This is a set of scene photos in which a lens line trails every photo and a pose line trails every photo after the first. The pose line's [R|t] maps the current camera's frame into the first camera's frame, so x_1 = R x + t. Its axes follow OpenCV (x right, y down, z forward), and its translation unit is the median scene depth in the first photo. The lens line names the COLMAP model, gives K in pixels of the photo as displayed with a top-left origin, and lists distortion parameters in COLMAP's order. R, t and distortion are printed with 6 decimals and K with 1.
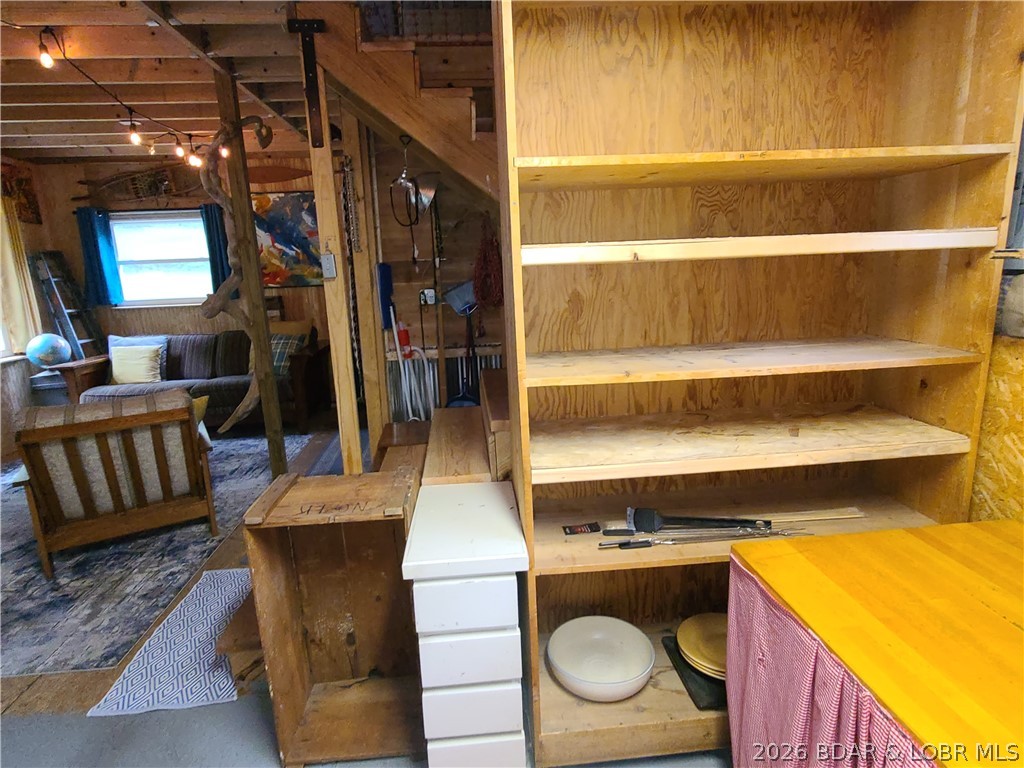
lens RADIAL K [[558.2, 0, 509.4], [0, 558.2, 384.6], [0, 0, 1]] dist [-0.004210, -0.000151]
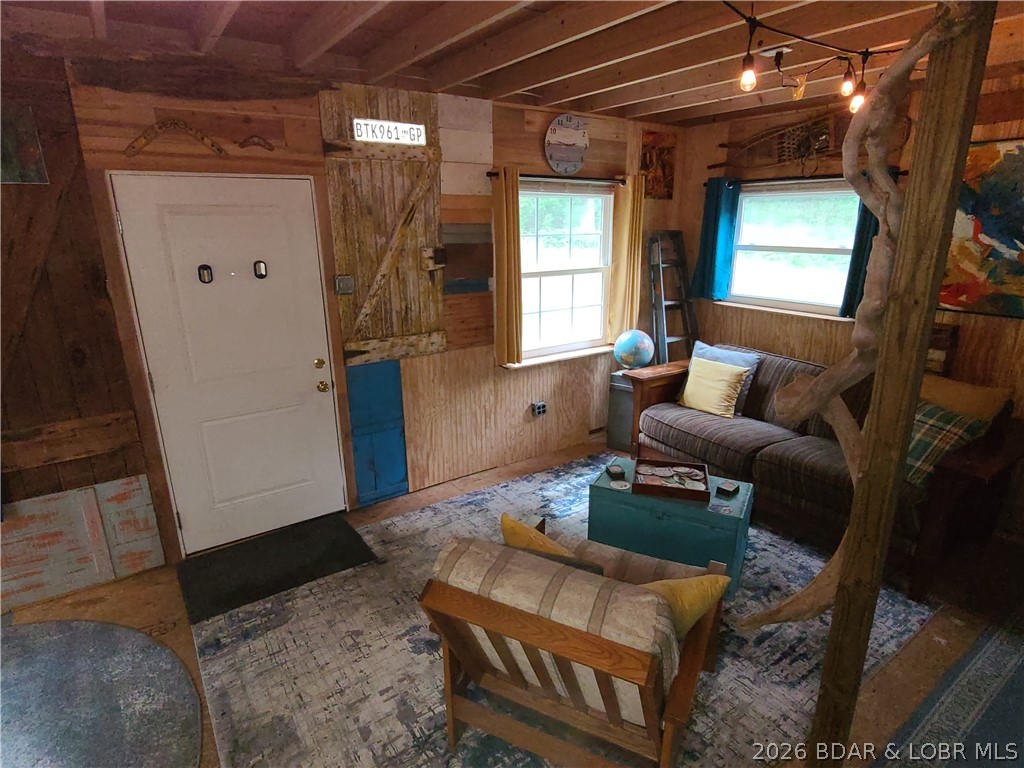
lens RADIAL K [[558.2, 0, 509.4], [0, 558.2, 384.6], [0, 0, 1]] dist [-0.004210, -0.000151]
pose [[0.496542, 0.279036, -0.821940, -0.164250], [-0.194204, 0.958630, 0.208120, -0.141537], [0.846009, 0.056284, 0.530190, 0.335069]]
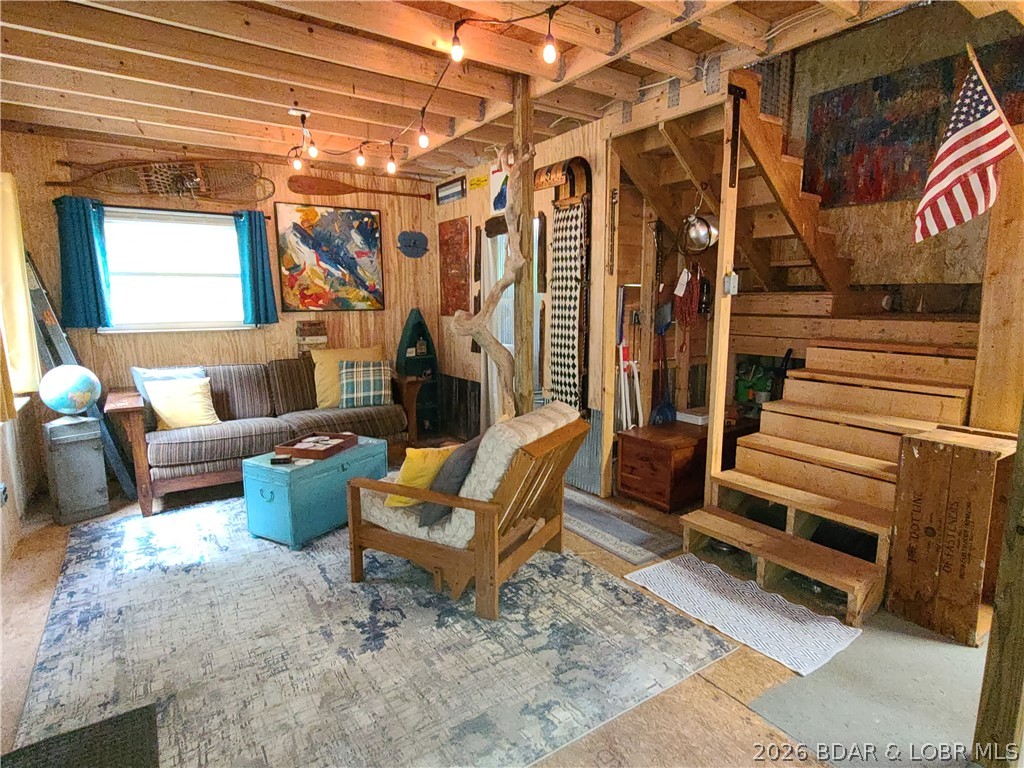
lens RADIAL K [[558.2, 0, 509.4], [0, 558.2, 384.6], [0, 0, 1]] dist [-0.004210, -0.000151]
pose [[0.873797, -0.040004, 0.484643, -0.630210], [0.075167, 0.995744, -0.053332, 0.013528], [-0.480446, 0.083030, 0.873085, 0.096228]]
